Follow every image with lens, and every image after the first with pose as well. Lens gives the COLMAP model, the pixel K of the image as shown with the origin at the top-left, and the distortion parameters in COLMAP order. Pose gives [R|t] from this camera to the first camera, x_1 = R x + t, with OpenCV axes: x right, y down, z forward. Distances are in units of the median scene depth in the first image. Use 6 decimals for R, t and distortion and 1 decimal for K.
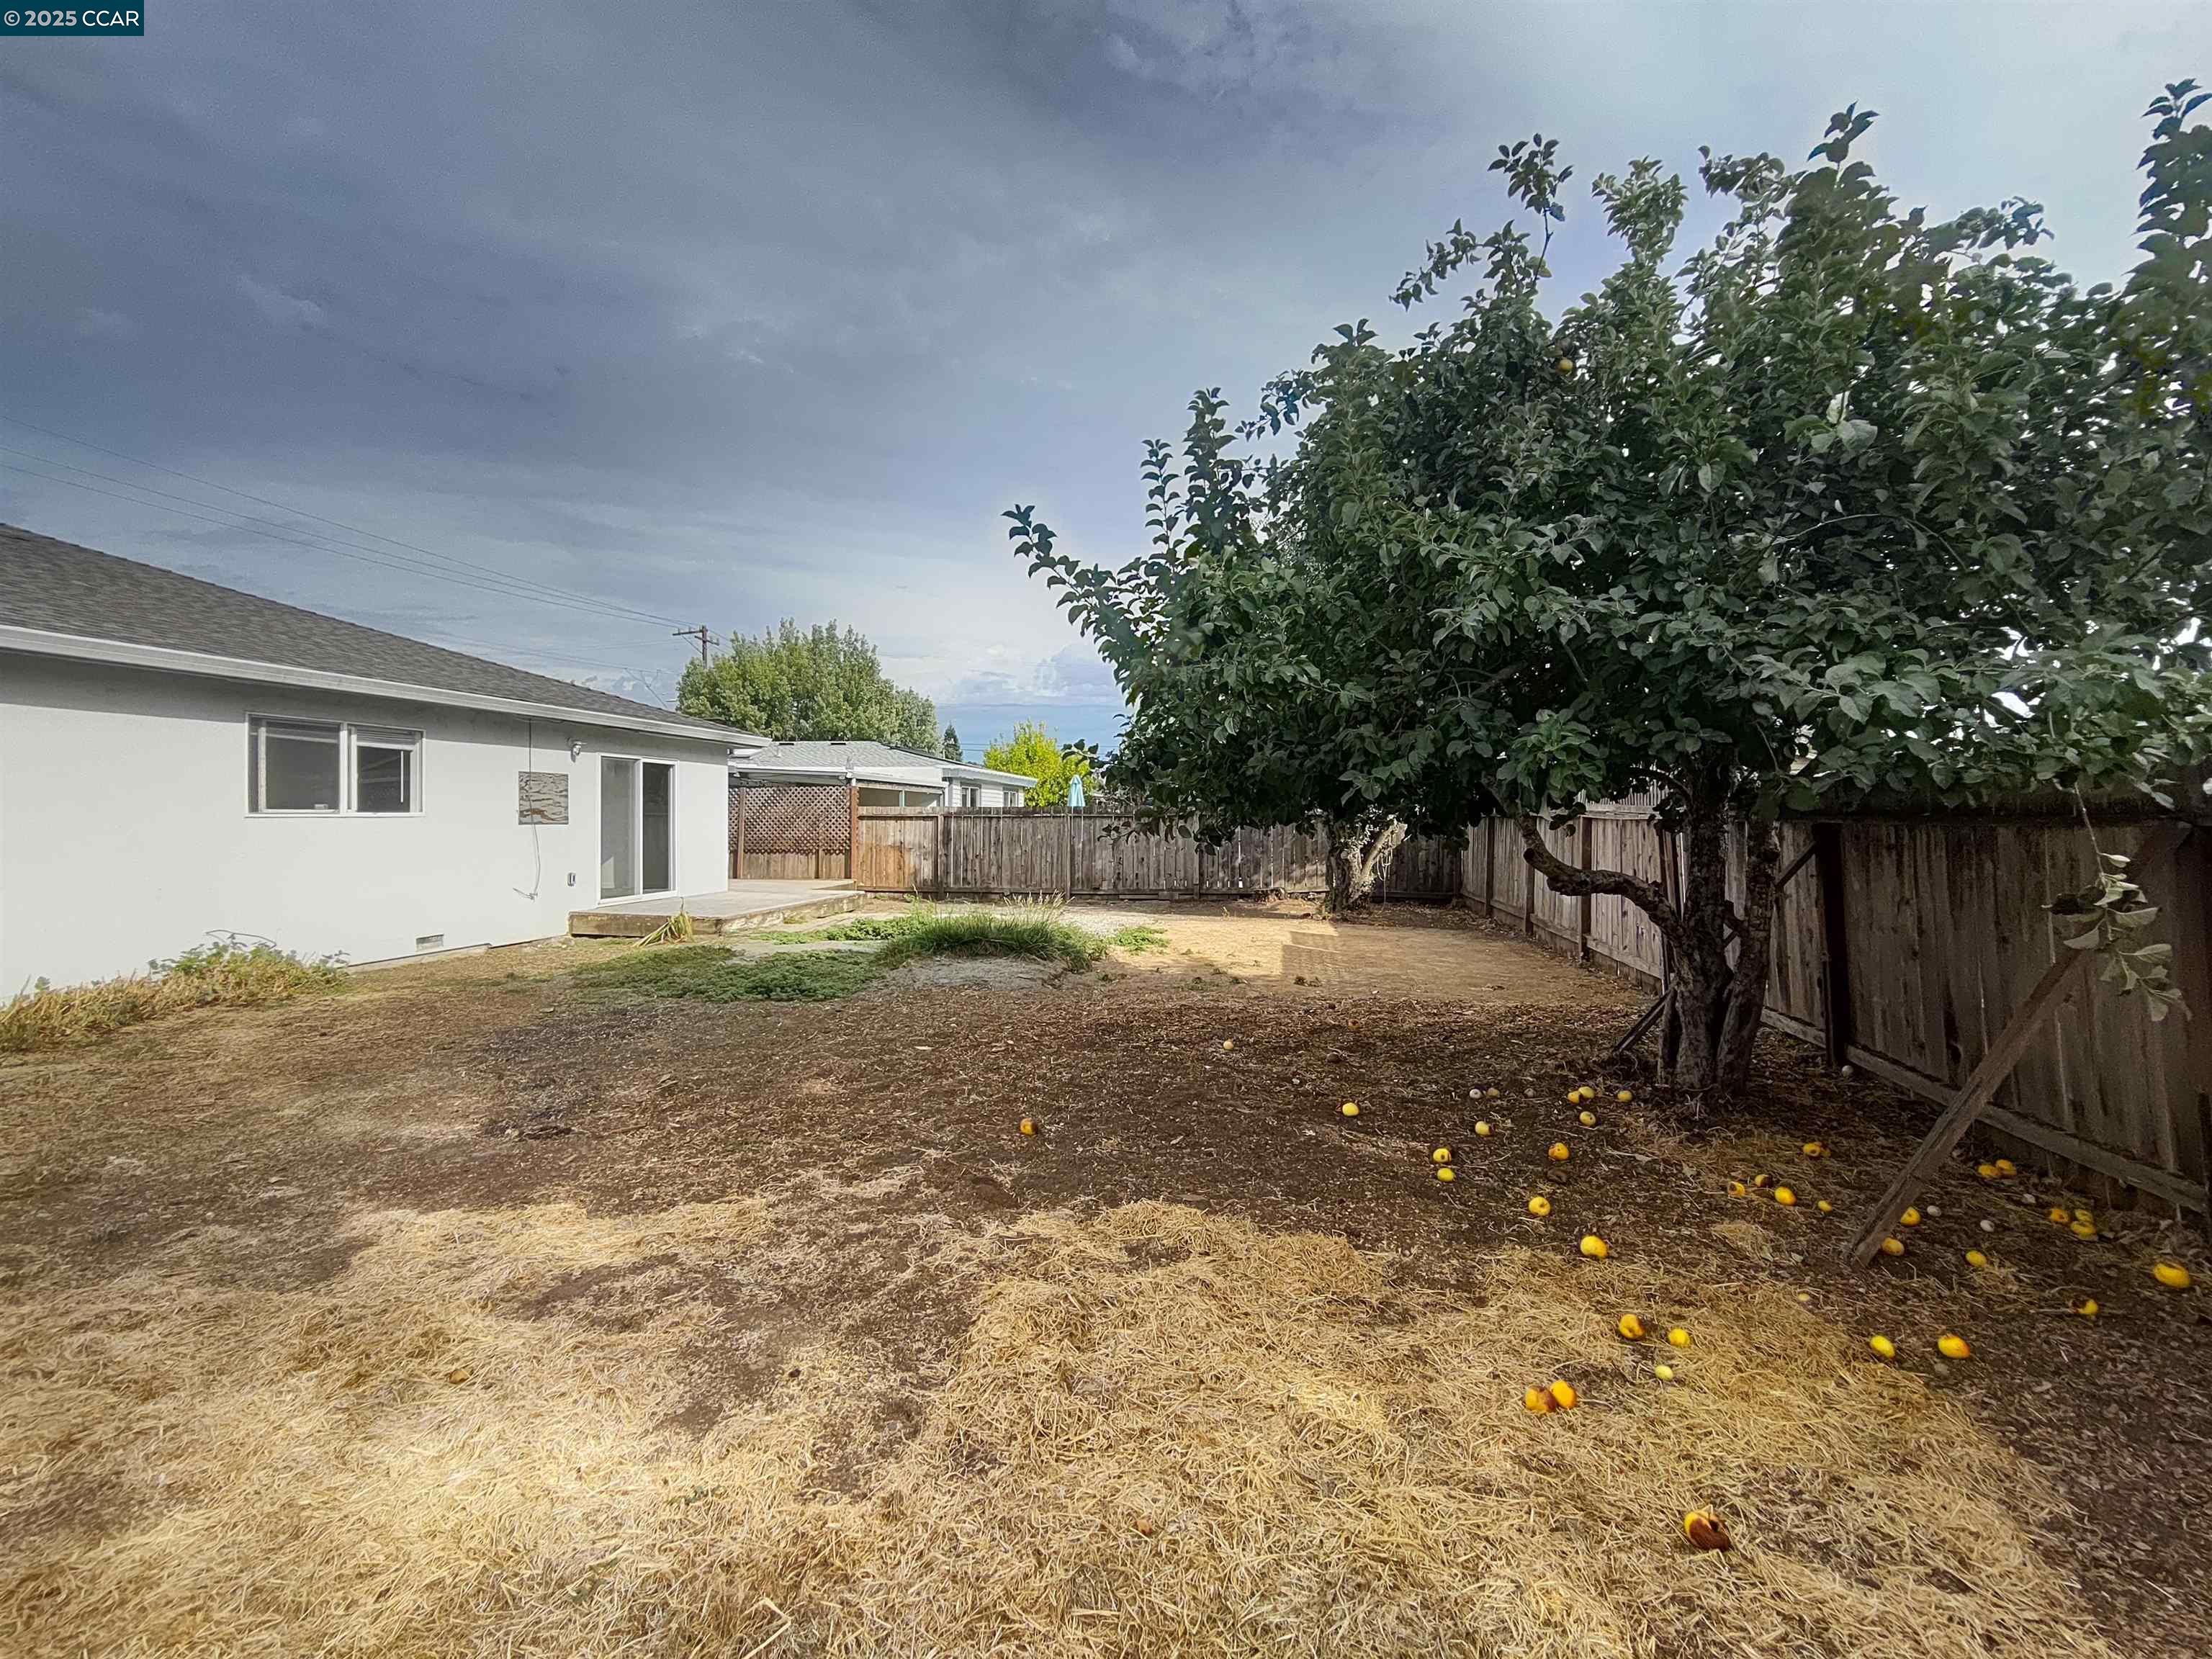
lens RADIAL K [[995.5, 0, 1106.0], [0, 995.5, 829.5], [0, 0, 1]] dist [-0.000651, 0.002337]
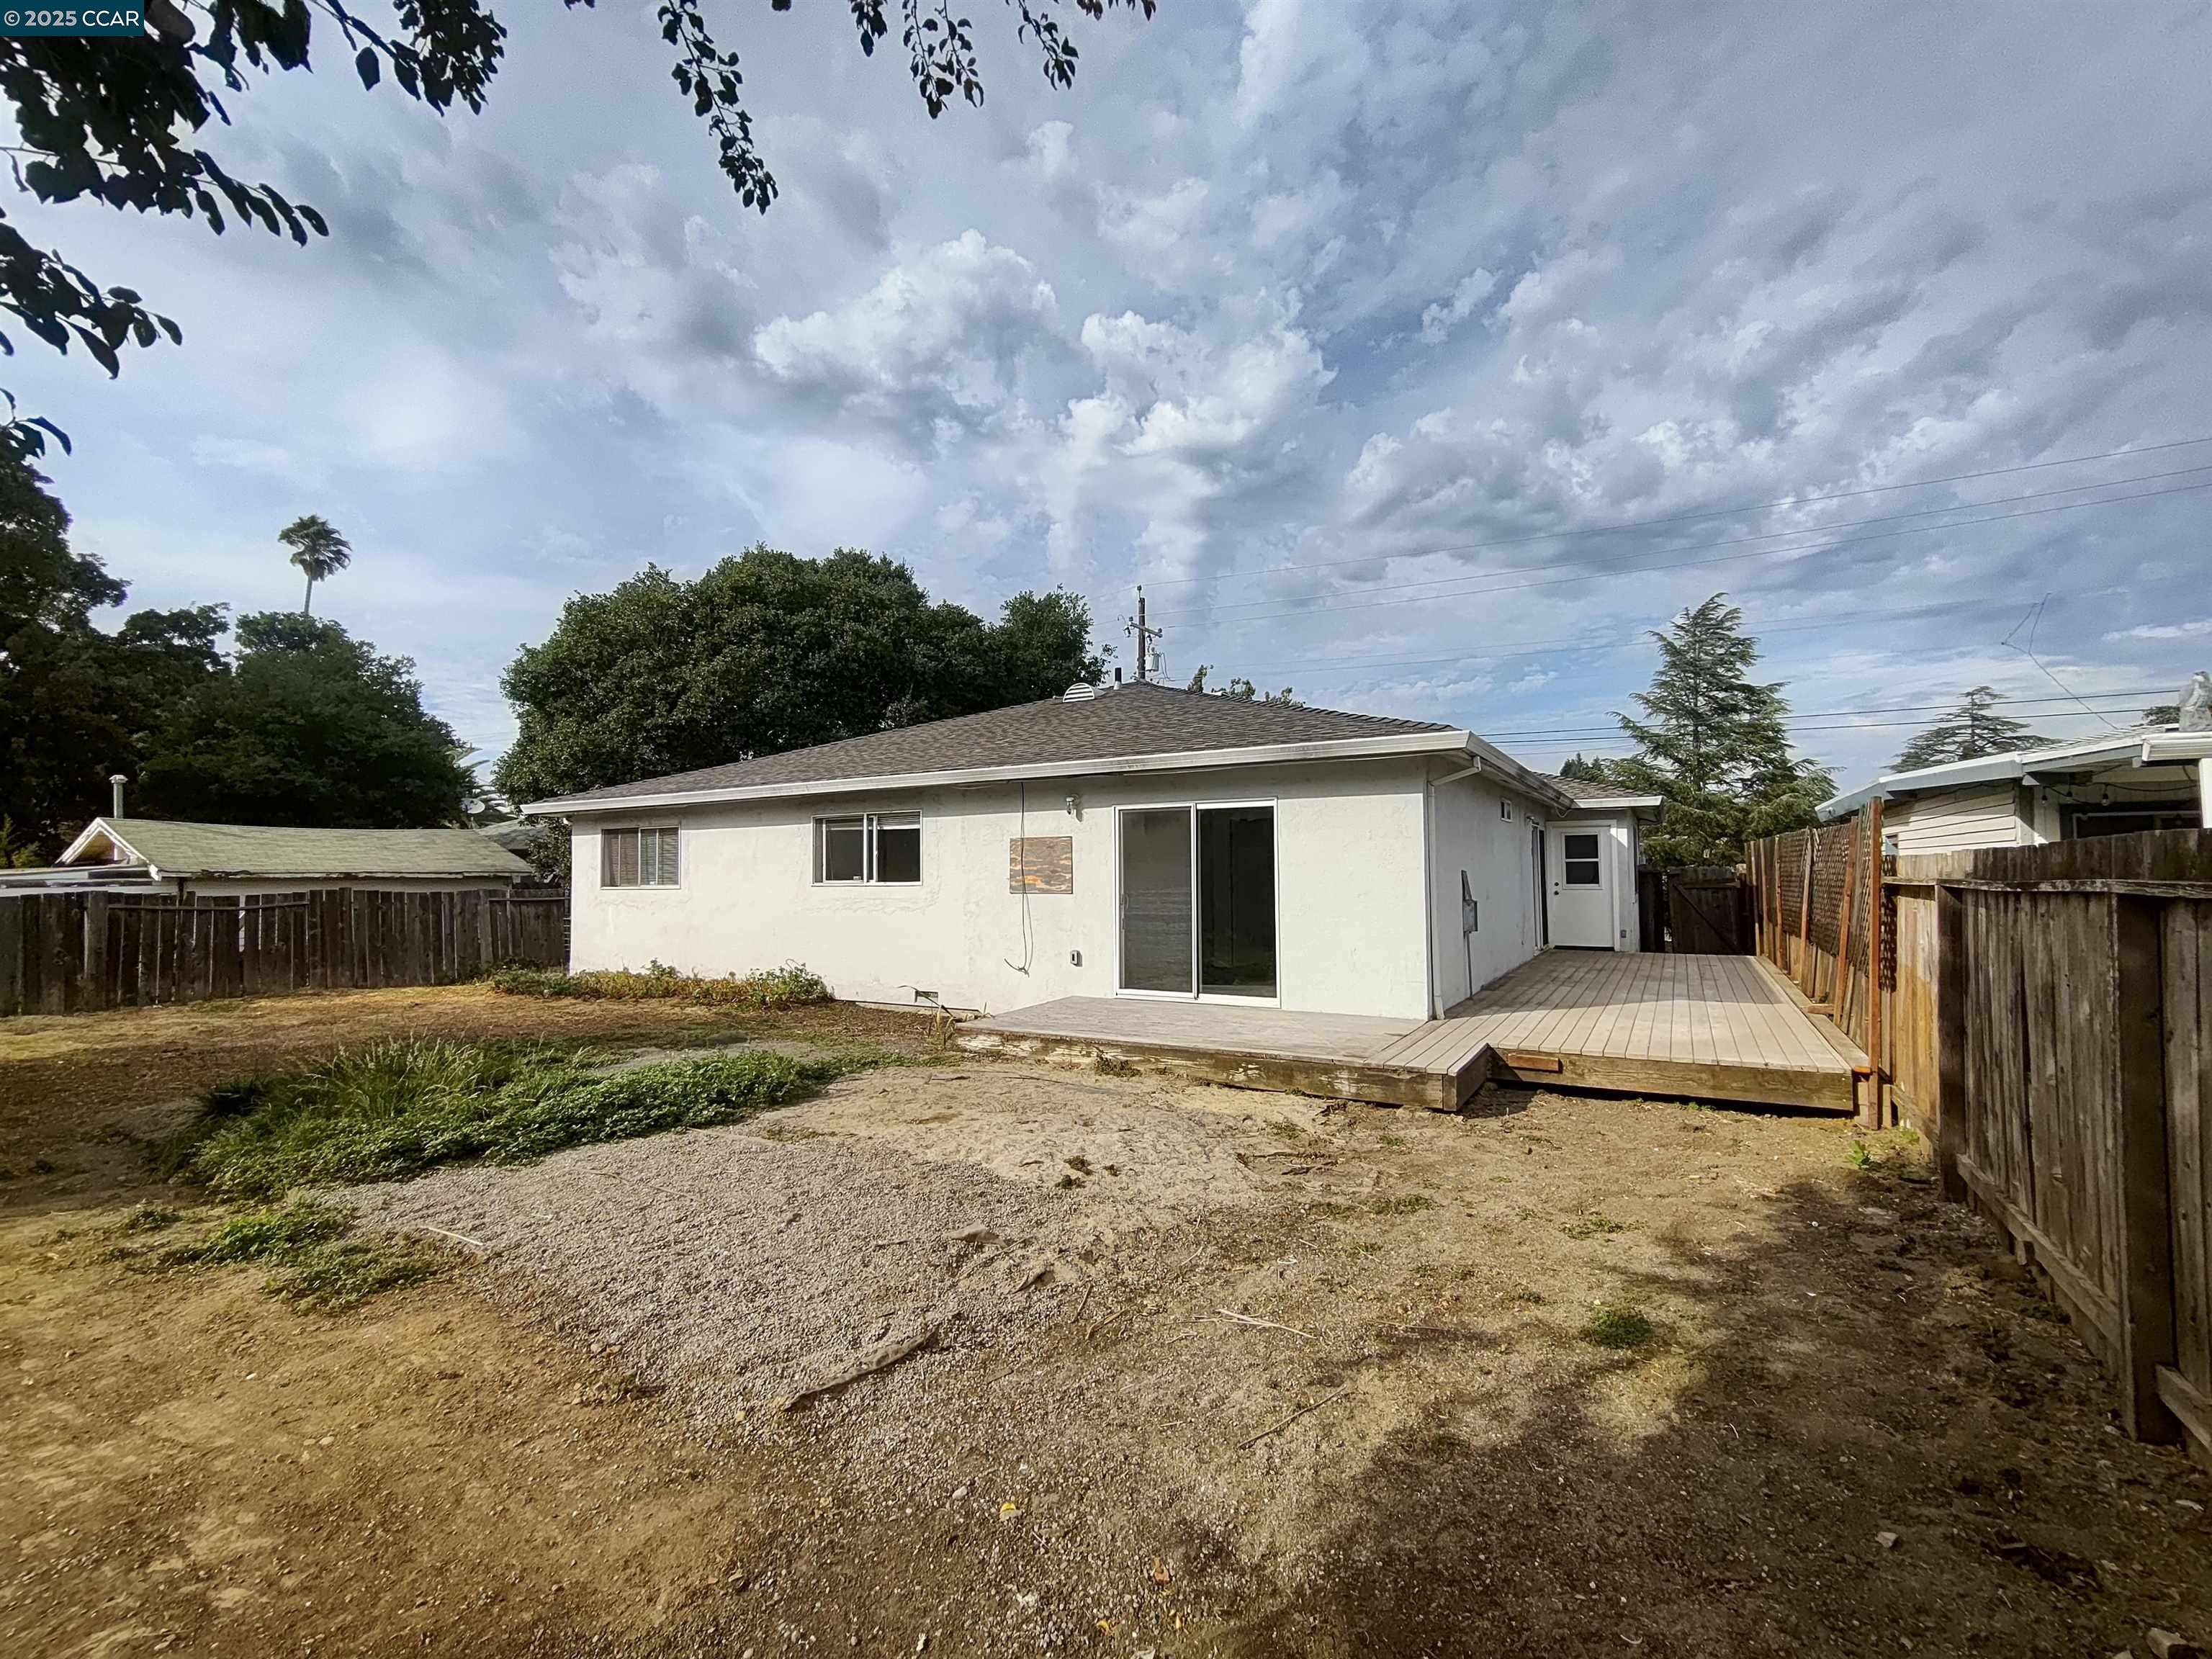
lens RADIAL K [[985.7, 0, 1106.0], [0, 985.7, 829.5], [0, 0, 1]] dist [-0.004505, 0.005650]
pose [[-0.339768, -0.042148, -0.939564, 0.322097], [-0.003147, 0.999041, -0.043678, -0.030694], [0.940504, -0.011883, -0.339574, 1.687756]]
